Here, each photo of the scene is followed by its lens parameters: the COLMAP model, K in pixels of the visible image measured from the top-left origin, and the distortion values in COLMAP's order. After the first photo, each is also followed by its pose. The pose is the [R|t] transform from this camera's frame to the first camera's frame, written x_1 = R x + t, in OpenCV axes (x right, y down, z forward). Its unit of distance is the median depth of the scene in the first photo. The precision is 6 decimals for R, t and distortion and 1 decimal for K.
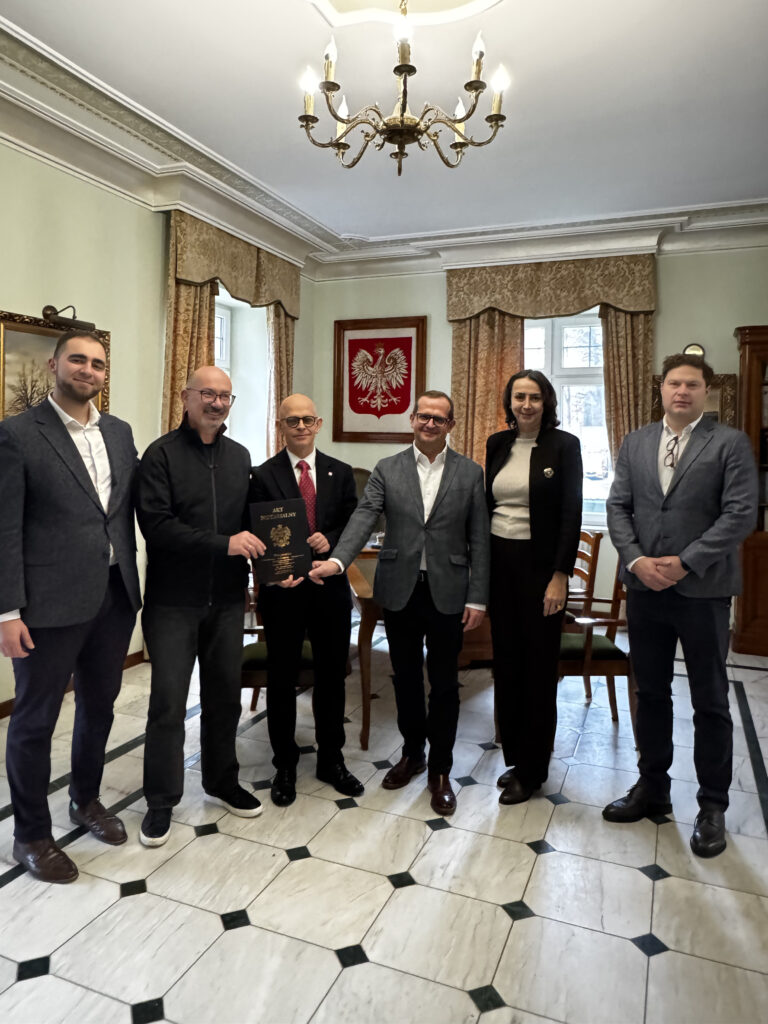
lens RADIAL K [[724.7, 0, 384.1], [0, 724.7, 444.3], [0, 0, 1]] dist [0.039635, -0.008914]
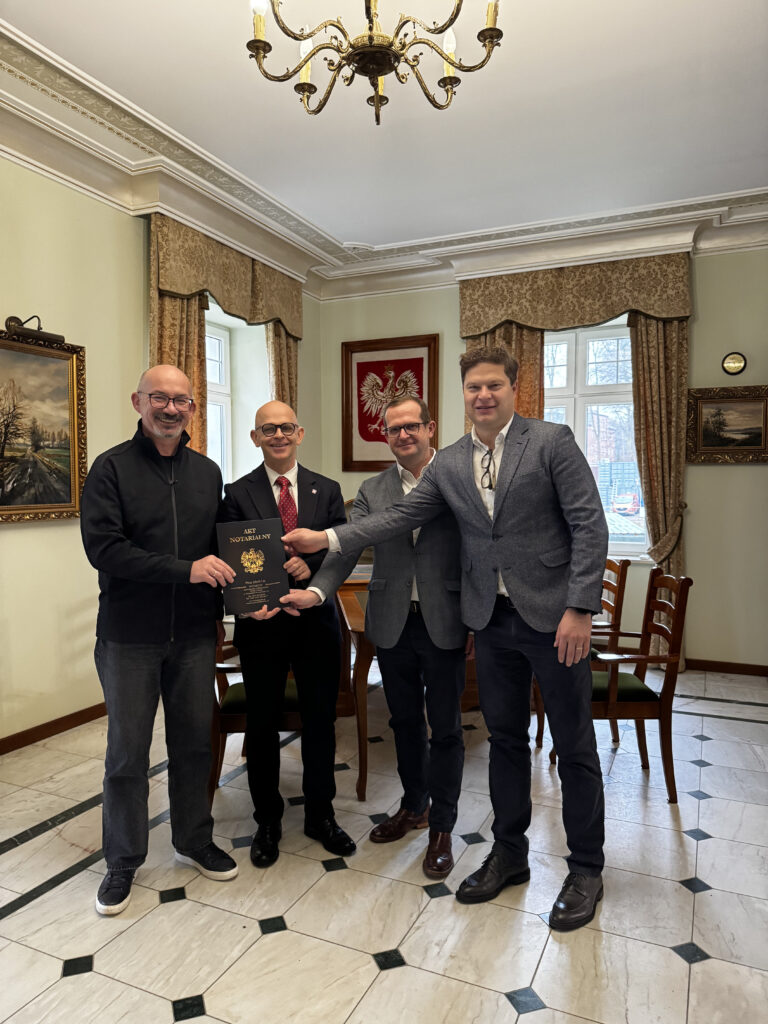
lens RADIAL K [[724.7, 0, 383.9], [0, 724.7, 507.0], [0, 0, 1]] dist [0.039635, -0.008914]
pose [[0.999082, -0.013327, -0.040711, 0.042499], [0.014504, 0.999481, 0.028761, 0.032276], [0.040306, -0.029325, 0.998757, 0.117974]]
